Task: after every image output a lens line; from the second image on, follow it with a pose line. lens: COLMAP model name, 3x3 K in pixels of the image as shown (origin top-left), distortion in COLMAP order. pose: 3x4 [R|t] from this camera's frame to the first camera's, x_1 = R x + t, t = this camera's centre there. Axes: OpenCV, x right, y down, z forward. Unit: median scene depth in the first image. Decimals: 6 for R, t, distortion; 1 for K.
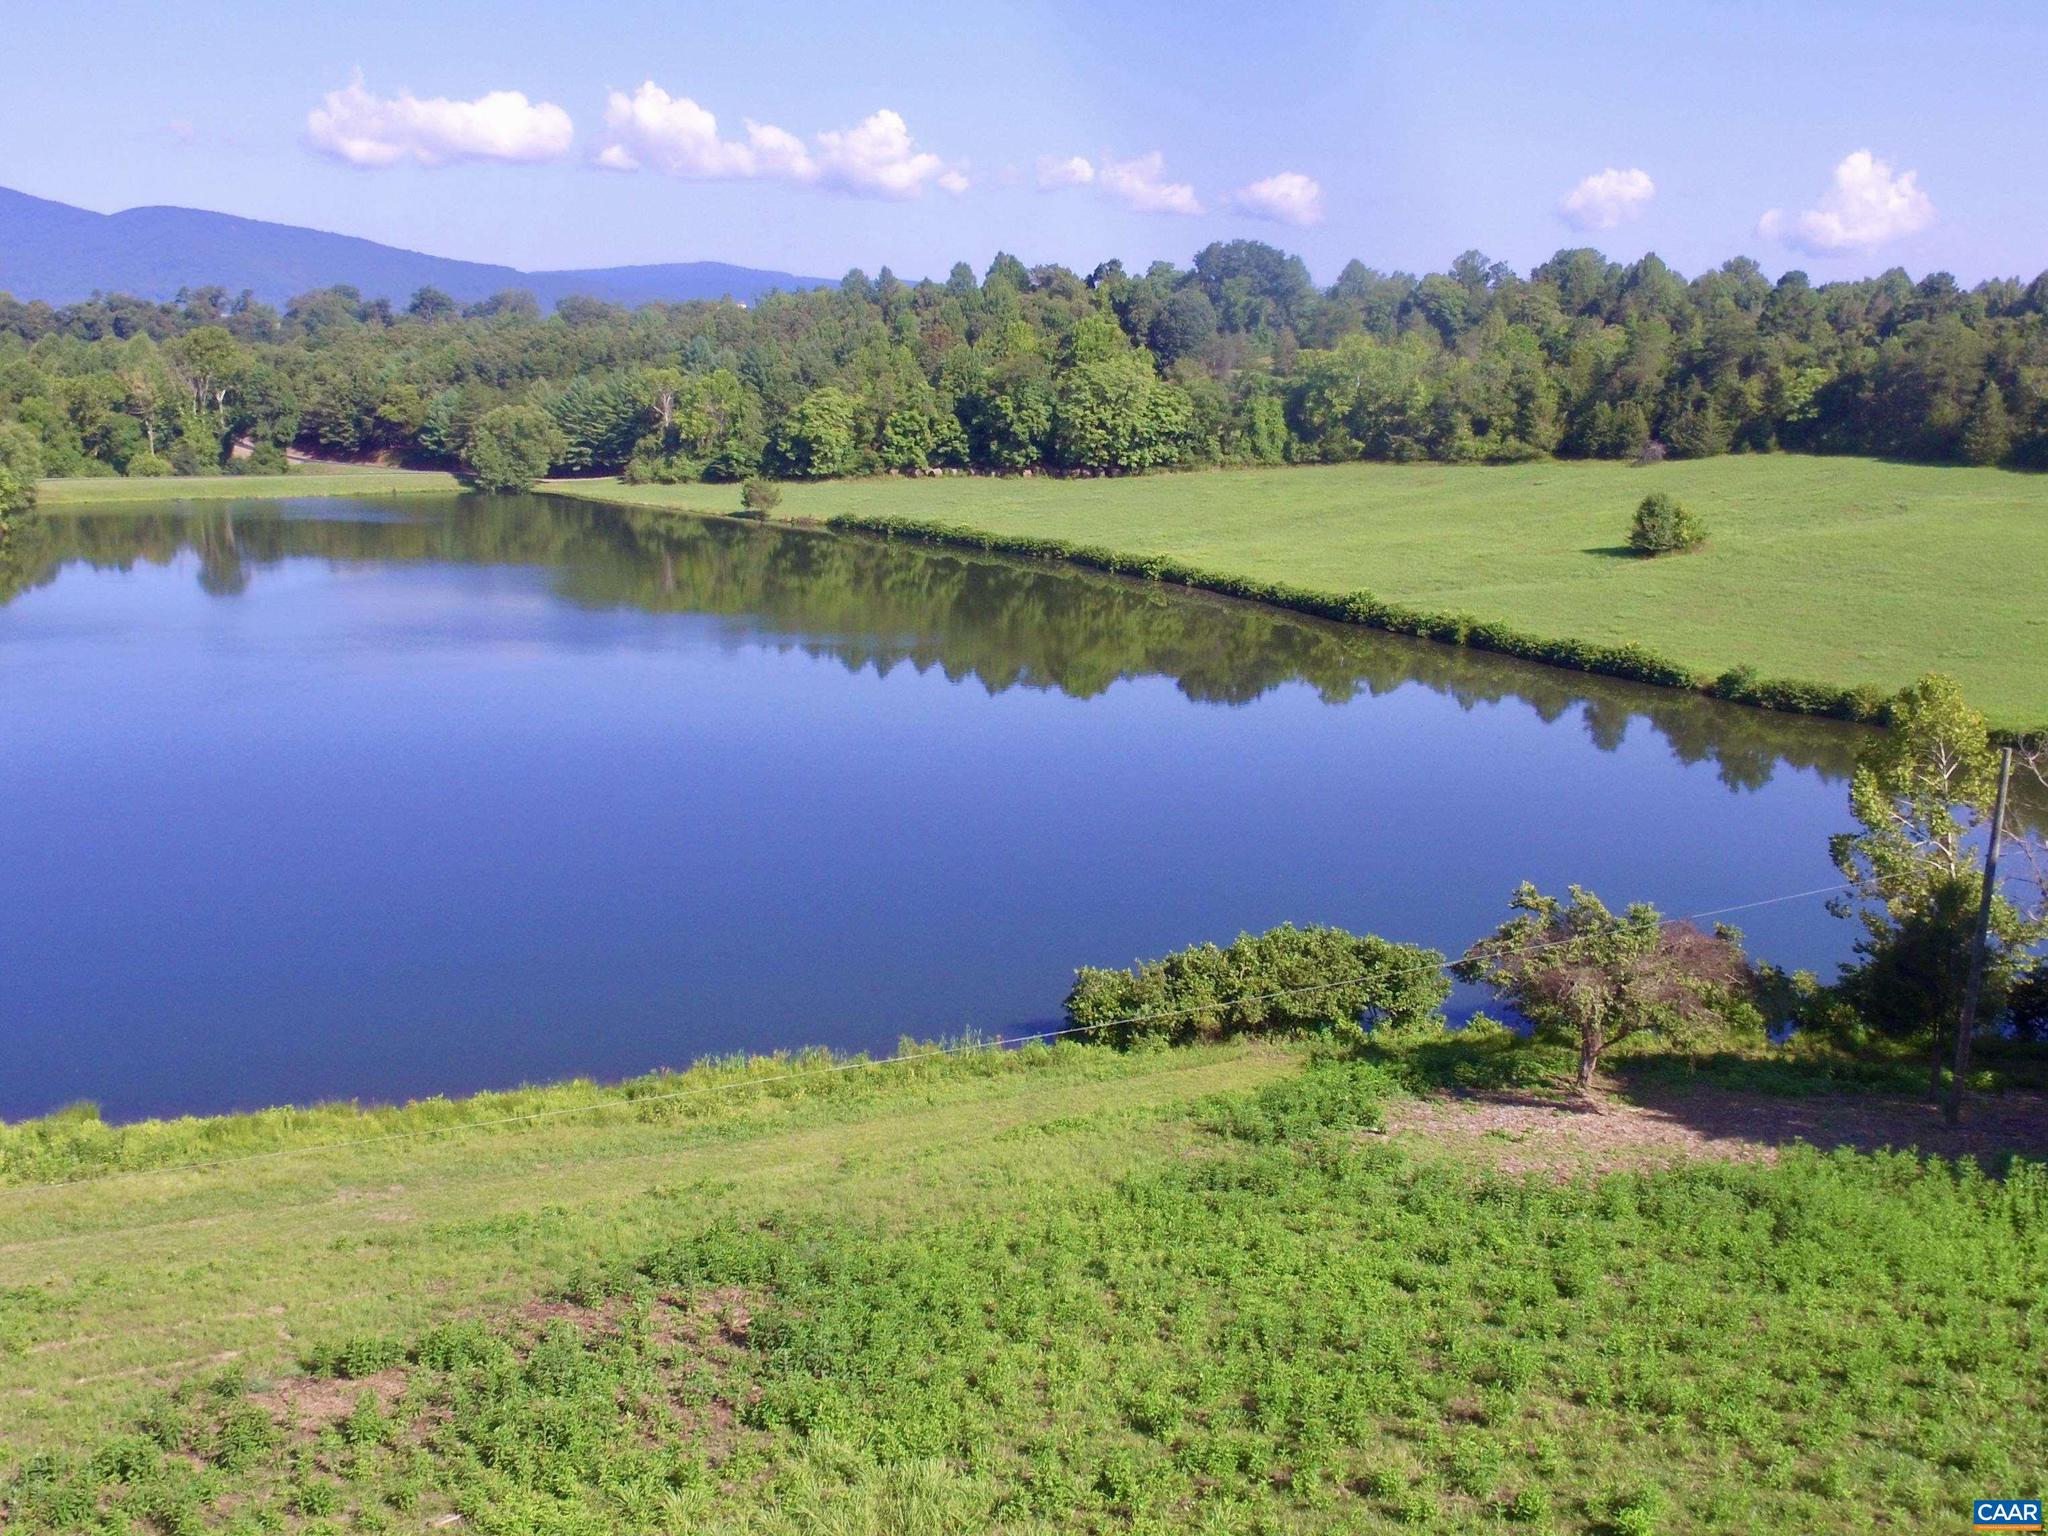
lens RADIAL K [[1847.8, 0, 1087.1], [0, 1847.8, 763.5], [0, 0, 1]] dist [-0.003981, -0.018658]
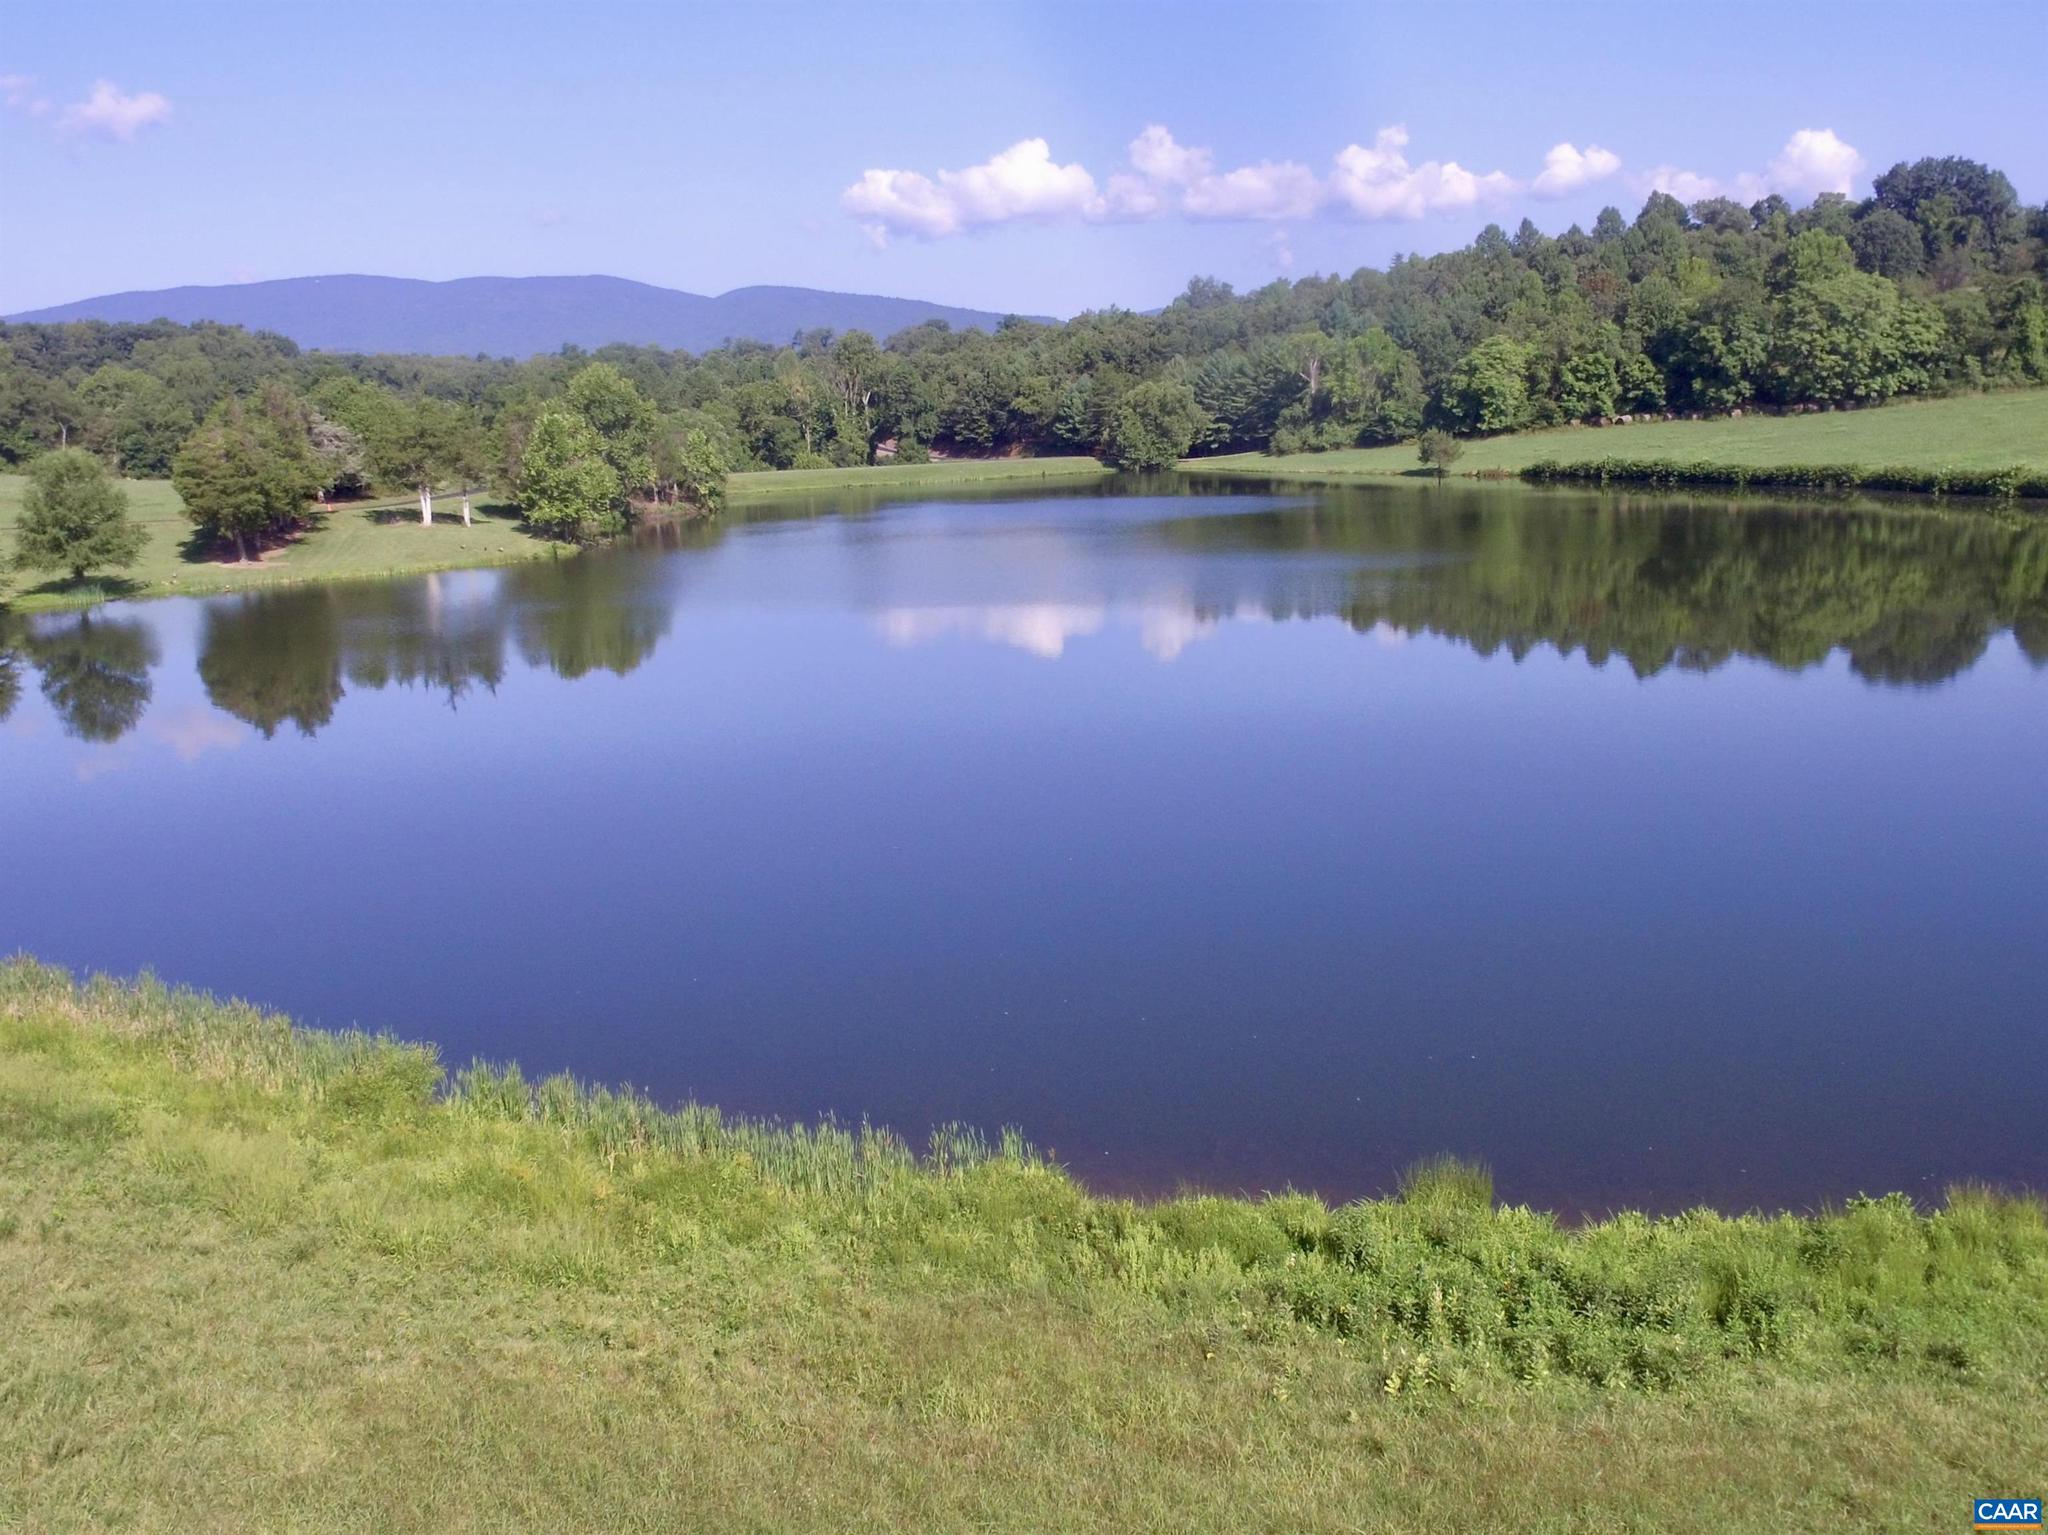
lens RADIAL K [[1847.8, 0, 1087.1], [0, 1847.8, 763.0], [0, 0, 1]] dist [-0.003981, -0.018658]
pose [[0.955971, -0.002467, -0.293452, -0.064376], [0.001278, 0.999990, -0.004243, 0.011509], [0.293459, 0.003681, 0.955965, 0.064343]]
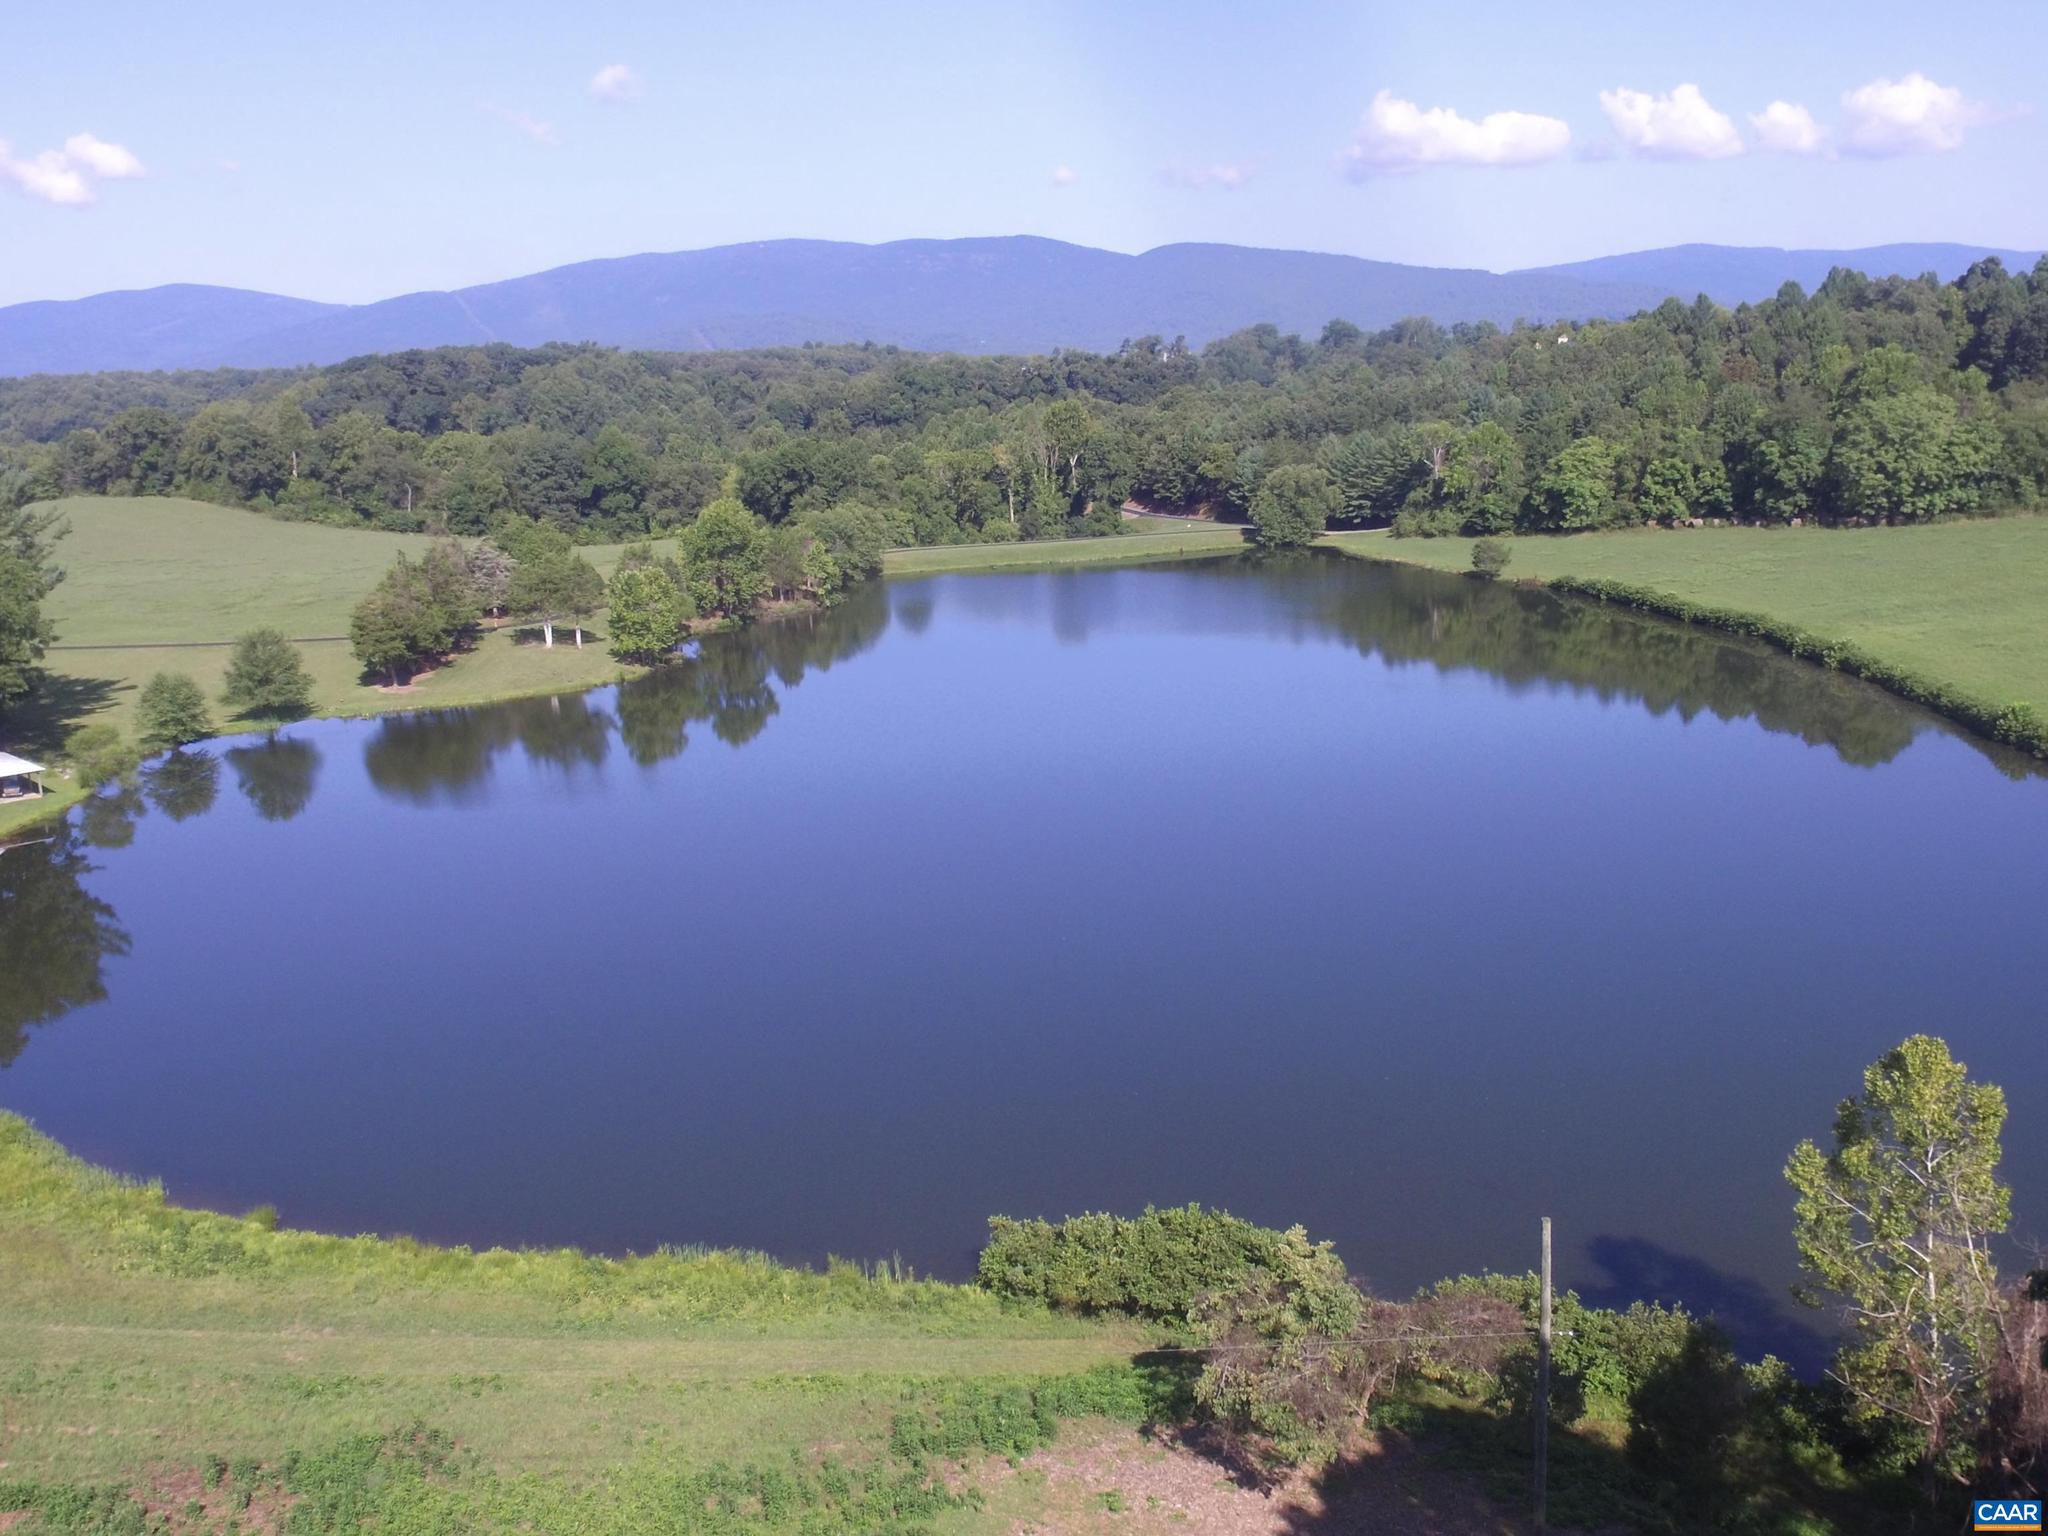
lens RADIAL K [[1812.0, 0, 962.3], [0, 1812.0, 766.7], [0, 0, 1]] dist [-0.000010, -0.012298]
pose [[0.854232, 0.042296, -0.518169, 0.077696], [-0.043485, 0.999005, 0.009857, -0.024065], [0.518070, 0.014112, 0.855222, 0.013410]]
